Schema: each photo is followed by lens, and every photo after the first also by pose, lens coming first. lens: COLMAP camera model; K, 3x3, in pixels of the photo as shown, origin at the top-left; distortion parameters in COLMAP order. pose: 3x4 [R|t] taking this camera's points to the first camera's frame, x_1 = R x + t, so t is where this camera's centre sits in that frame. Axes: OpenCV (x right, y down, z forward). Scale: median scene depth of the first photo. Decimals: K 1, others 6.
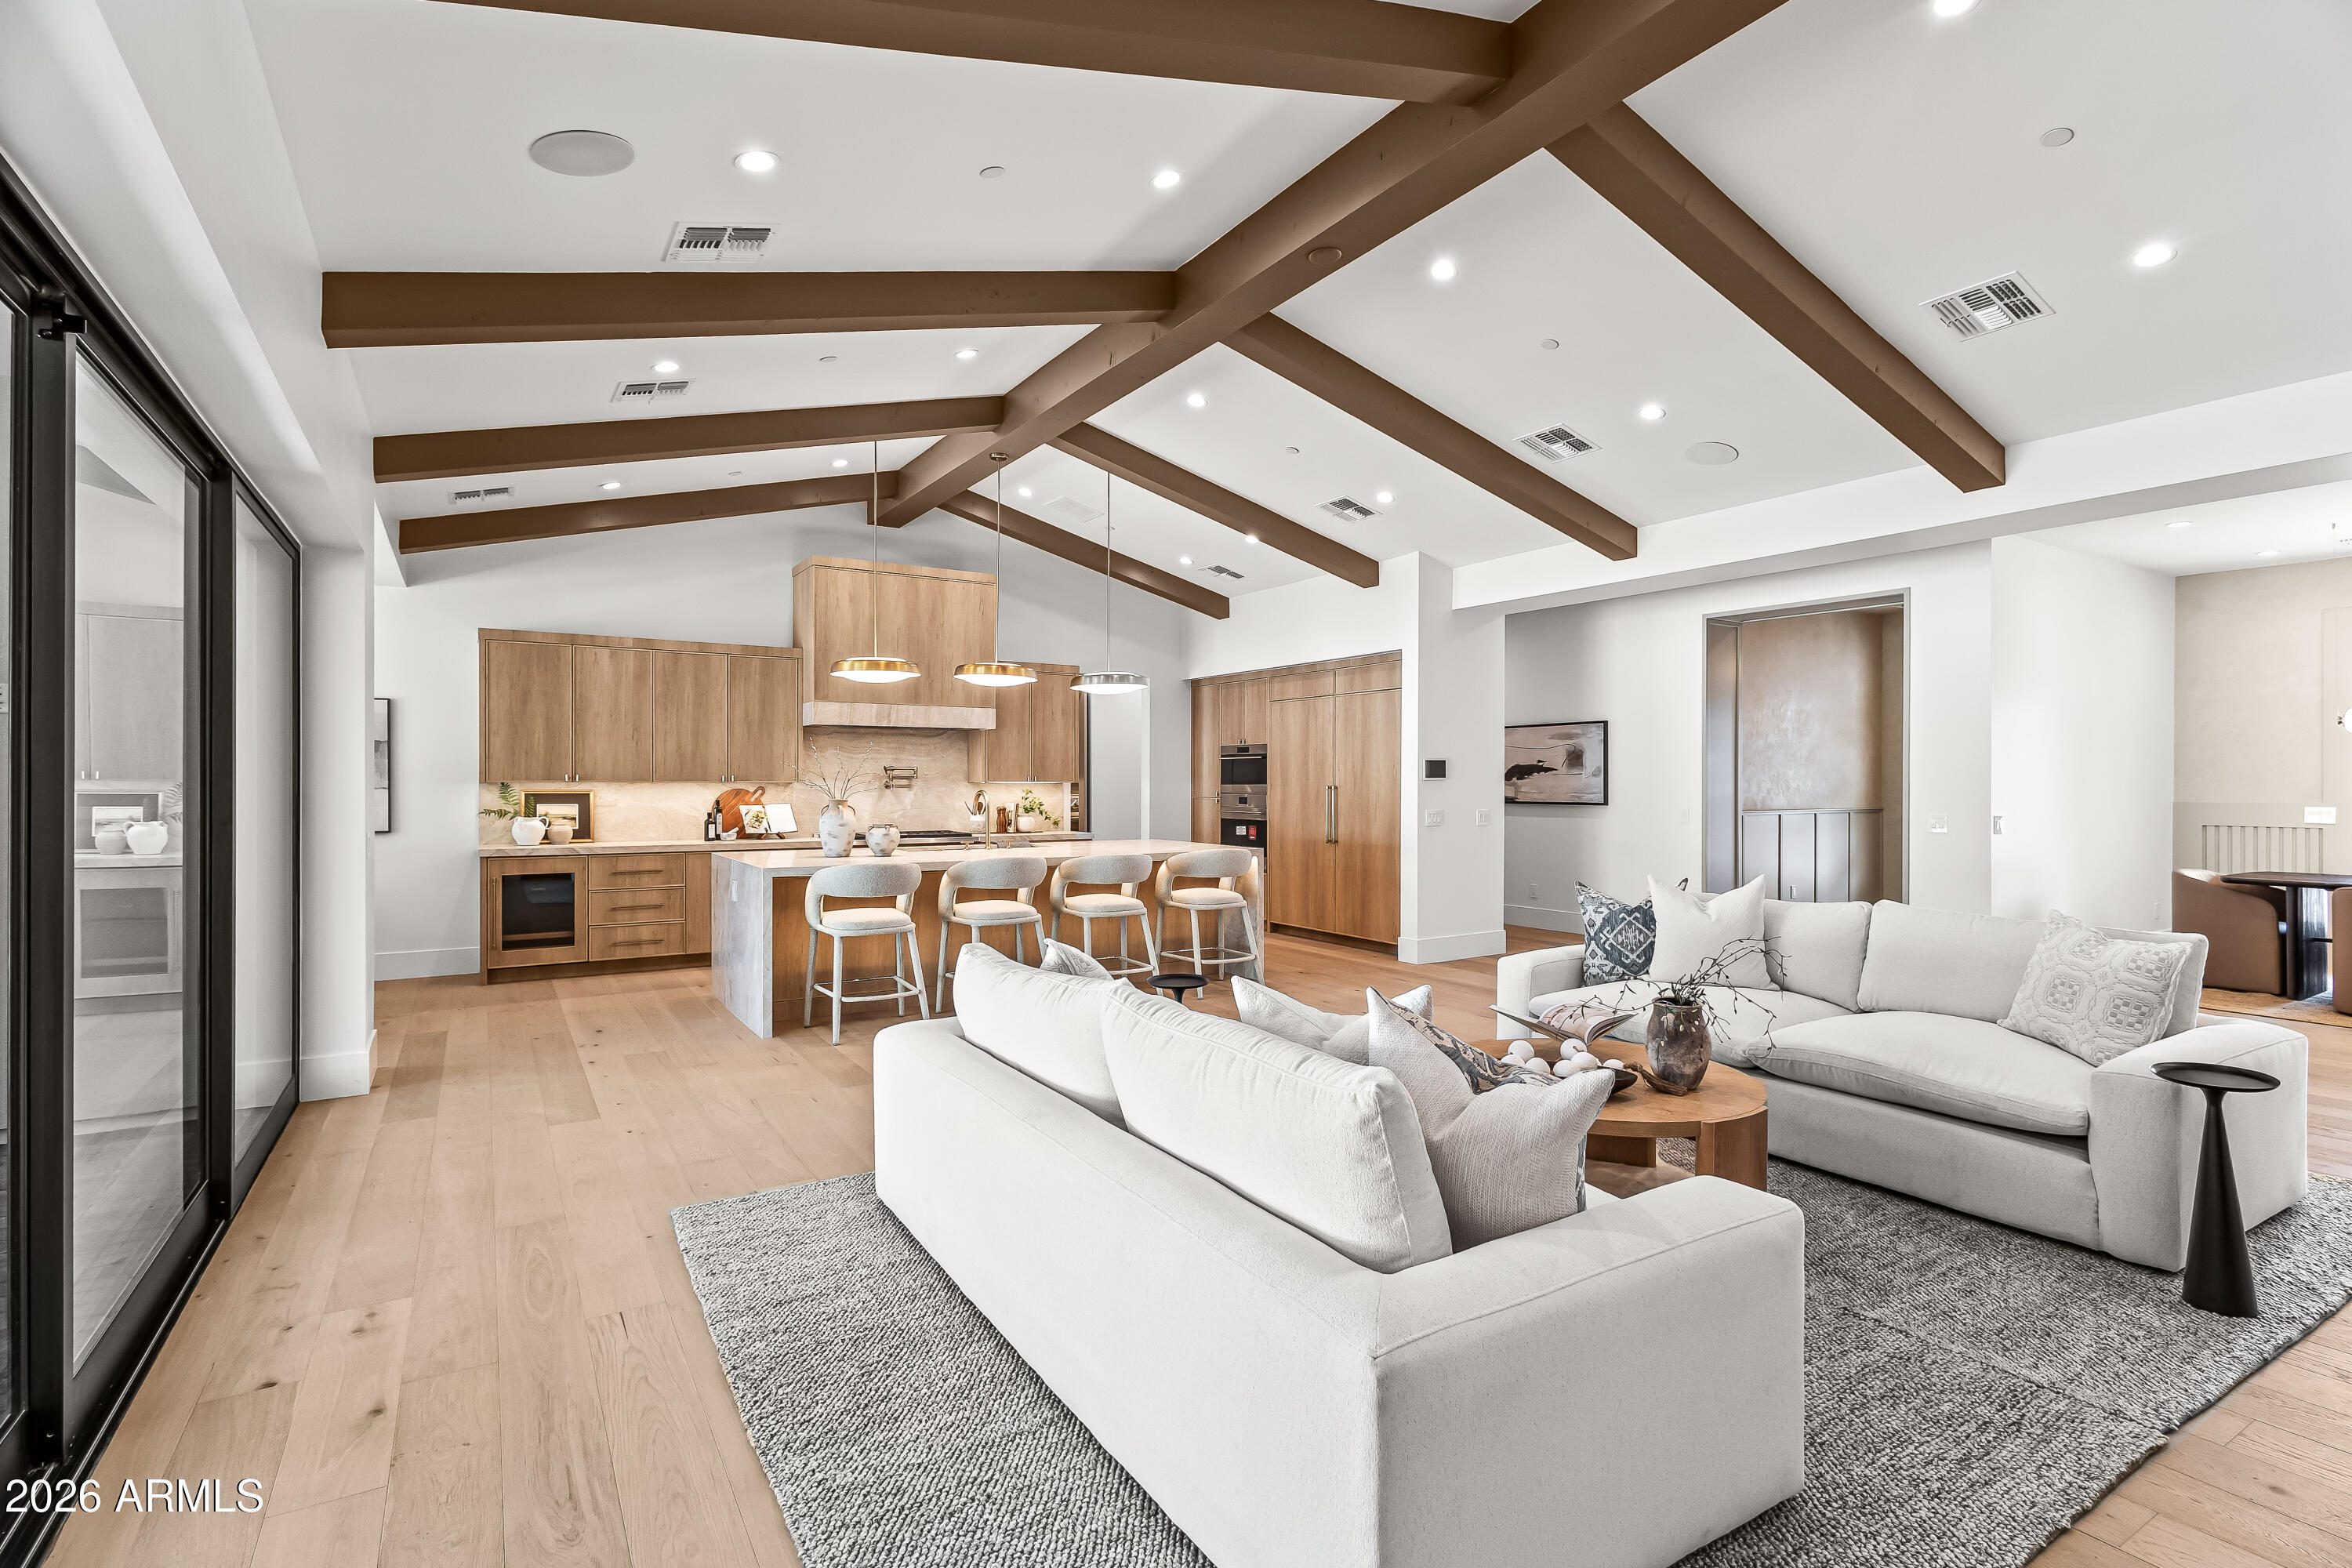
lens RADIAL K [[1149.4, 0, 1176.0], [0, 1149.4, 784.0], [0, 0, 1]] dist [0.004256, 0.000639]
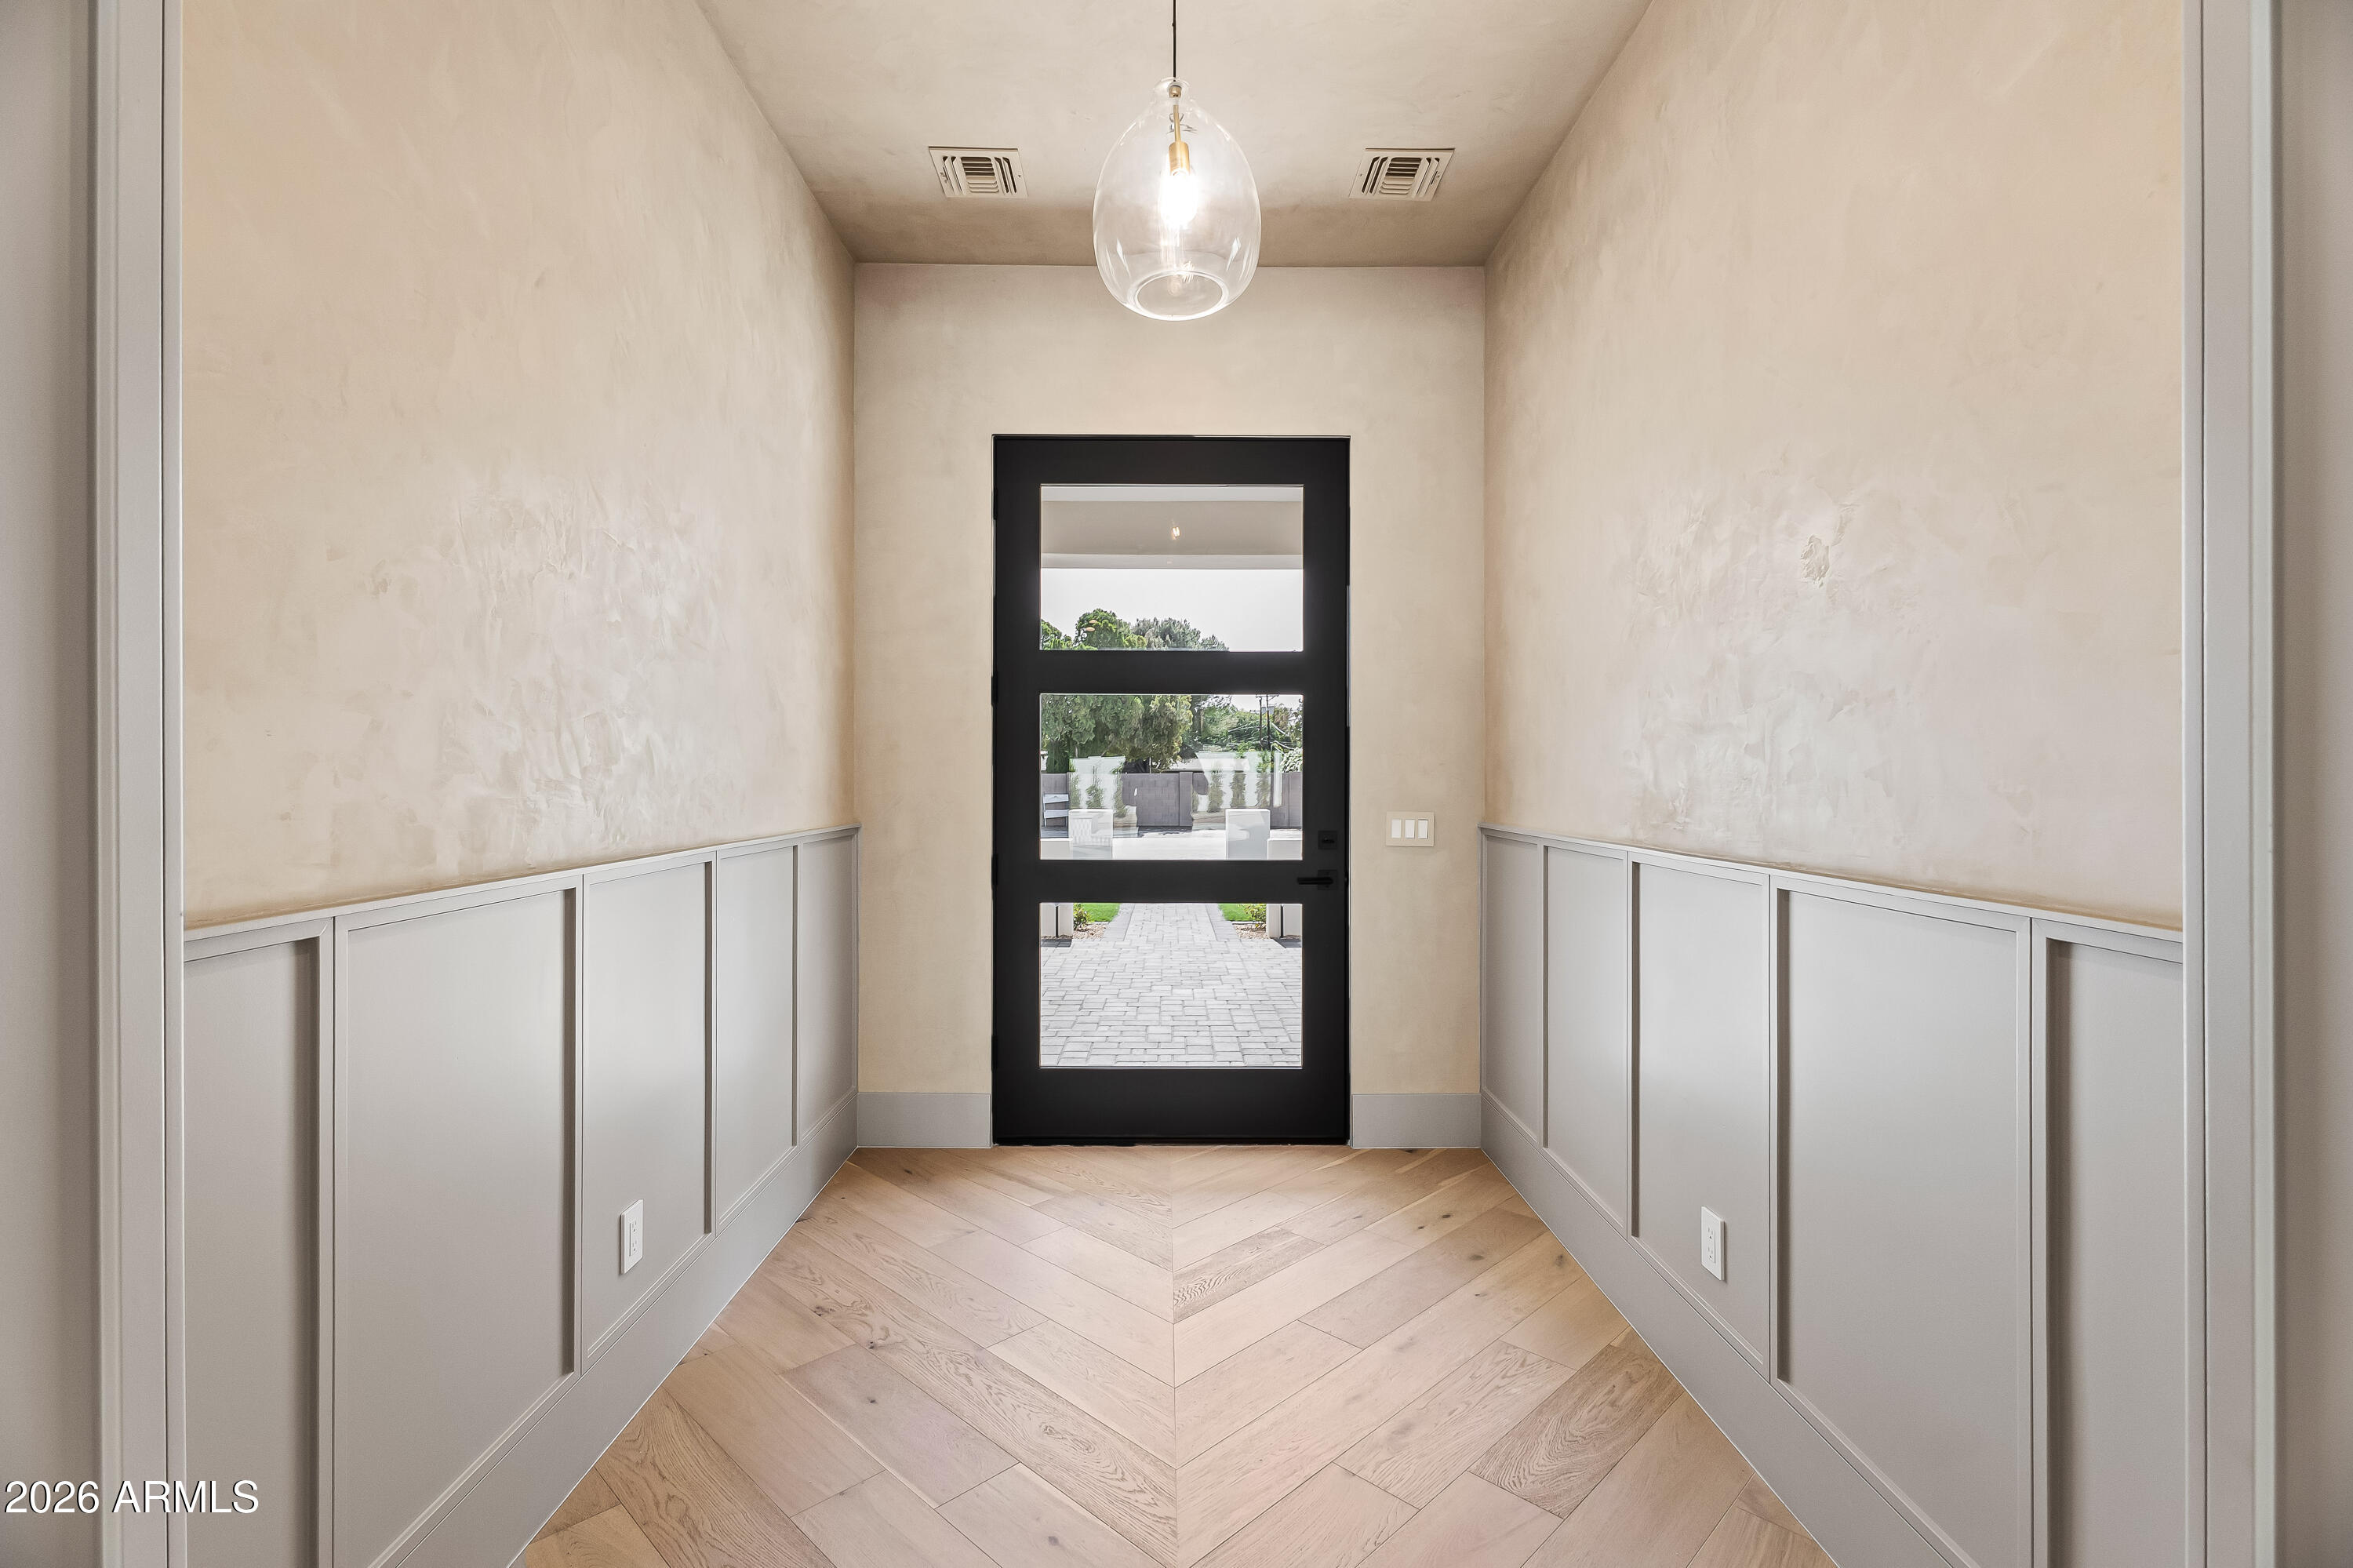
lens RADIAL K [[1064.1, 0, 1184.1], [0, 1064.1, 778.7], [0, 0, 1]] dist [0.002063, 0.000291]
pose [[0.519385, -0.003381, 0.854534, 0.480789], [0.003108, 0.999993, 0.002068, 0.008938], [-0.854535, 0.001582, 0.519391, 0.925349]]
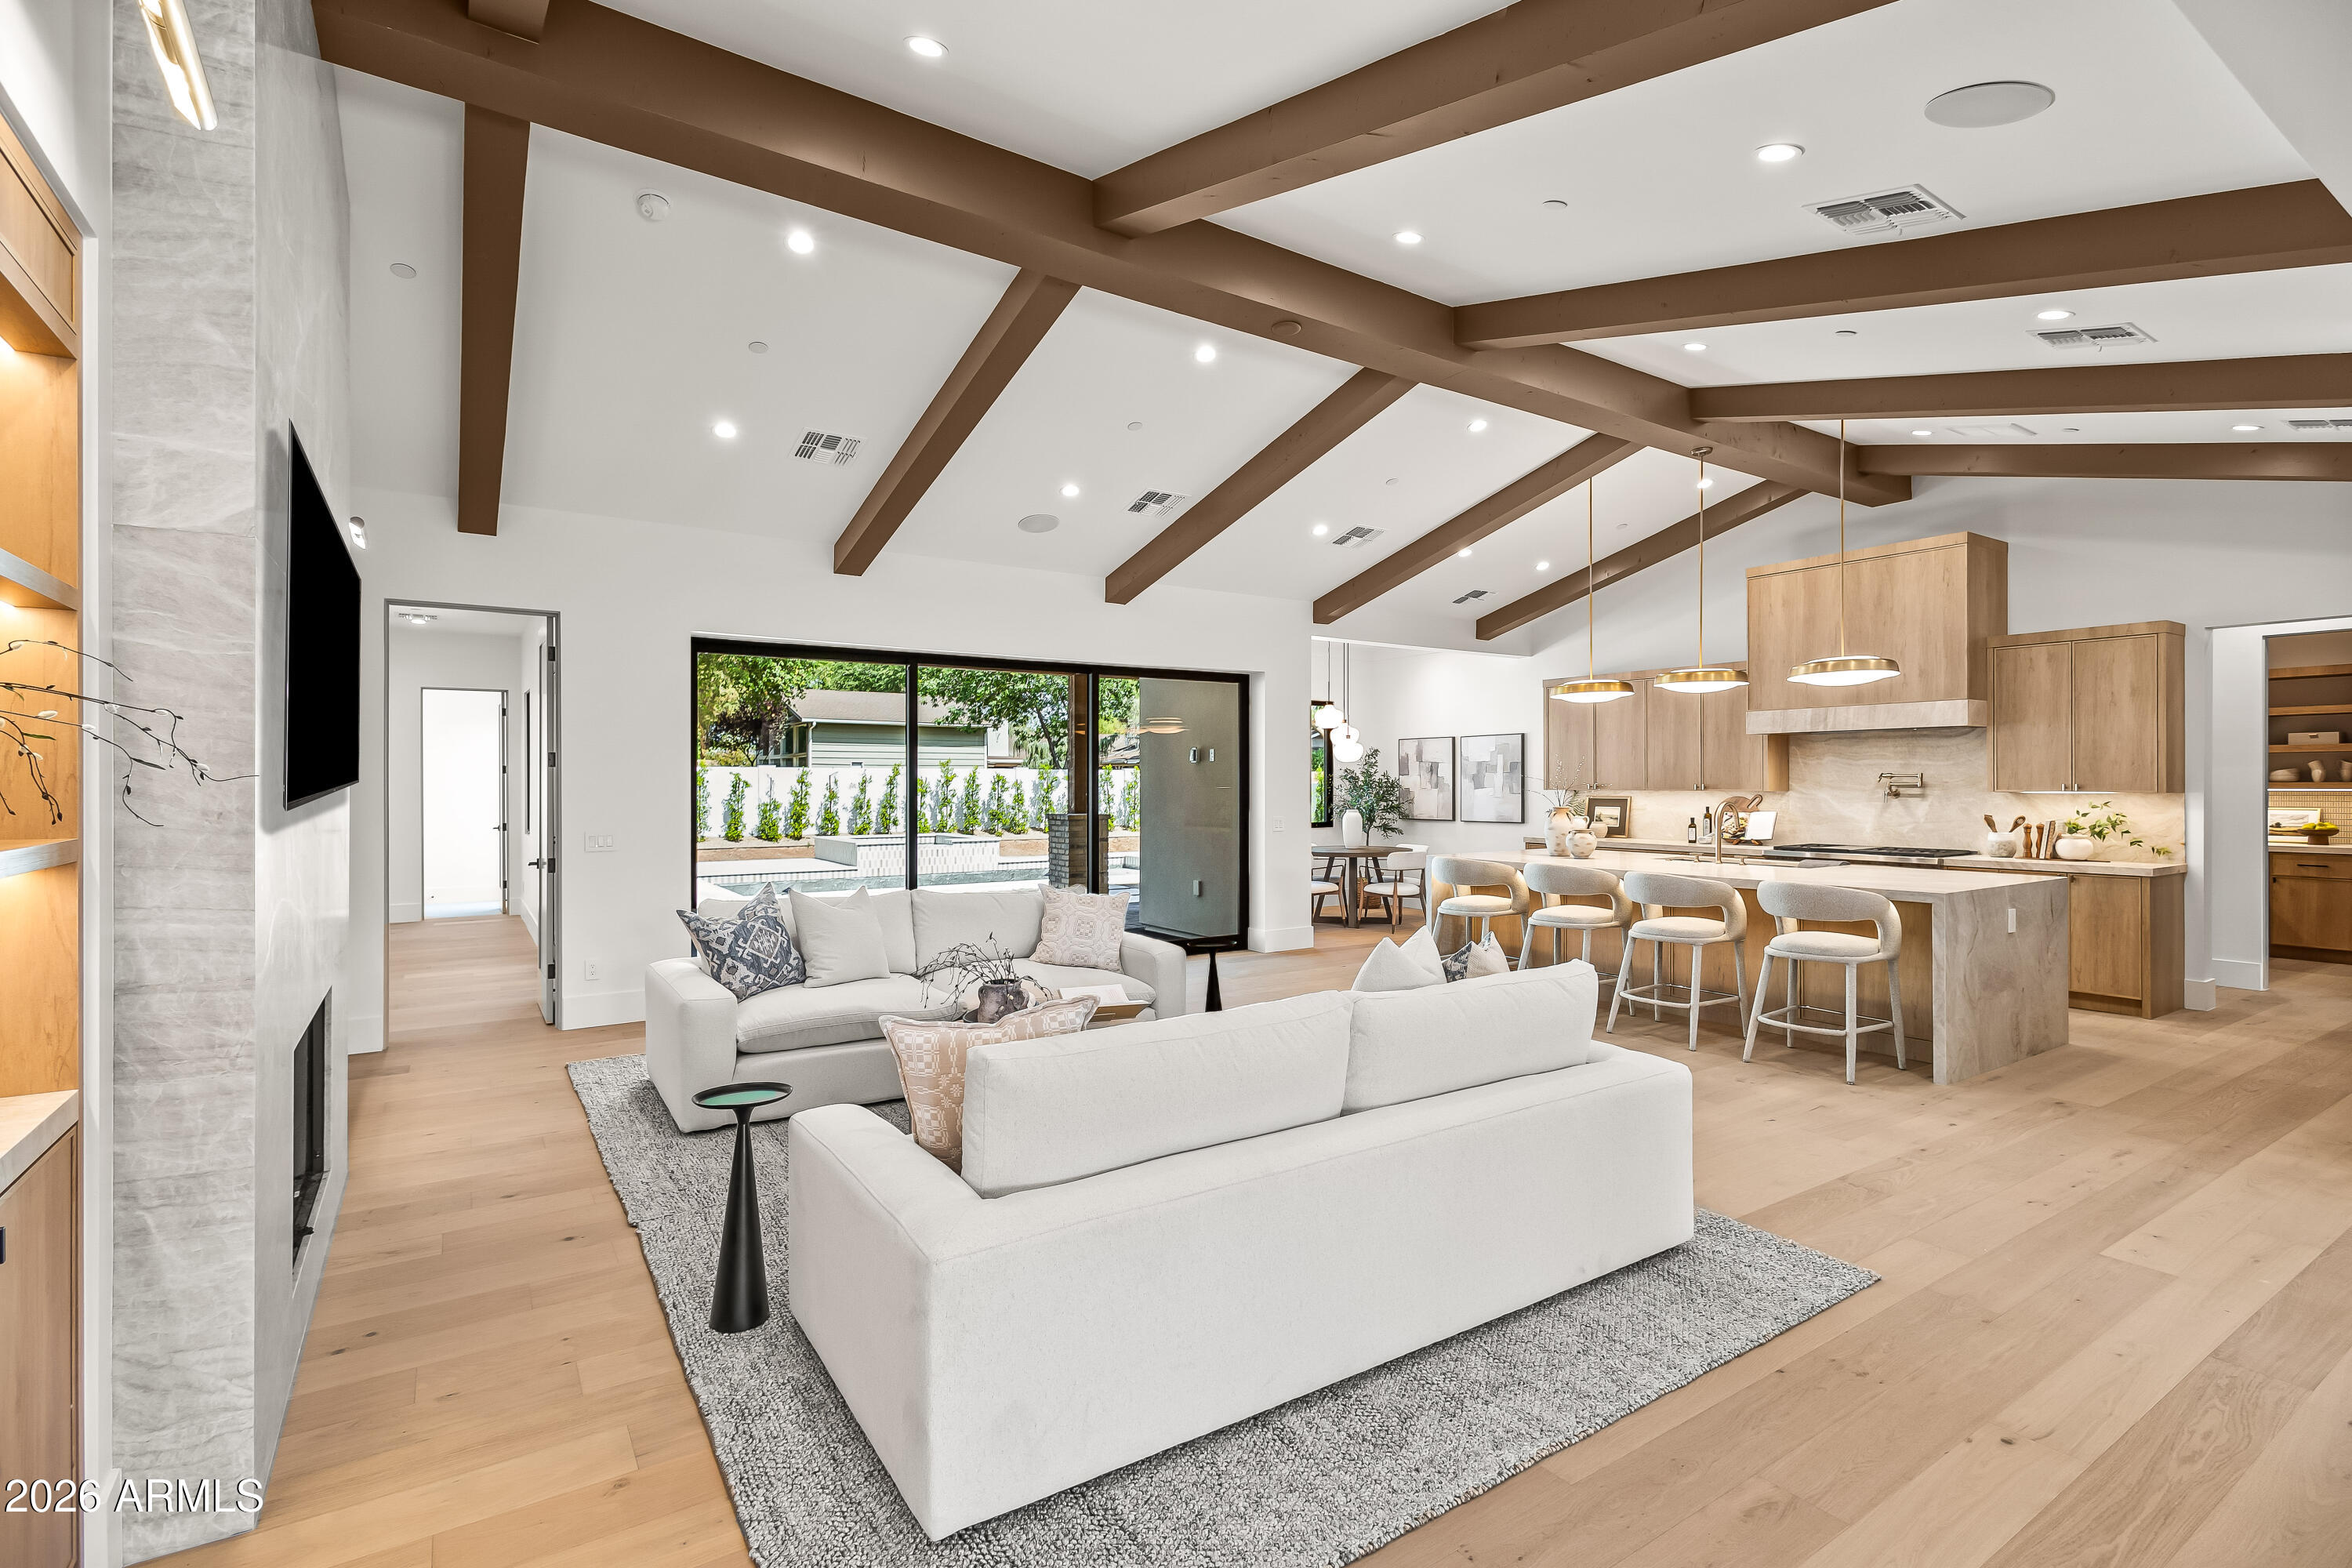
lens RADIAL K [[1102.0, 0, 1174.1], [0, 1102.0, 789.3], [0, 0, 1]] dist [0.001103, -0.000383]
pose [[0.028205, 0.005227, -0.999589, 0.634614], [0.000690, 0.999986, 0.005248, -0.008313], [0.999602, -0.000837, 0.028201, 0.456497]]
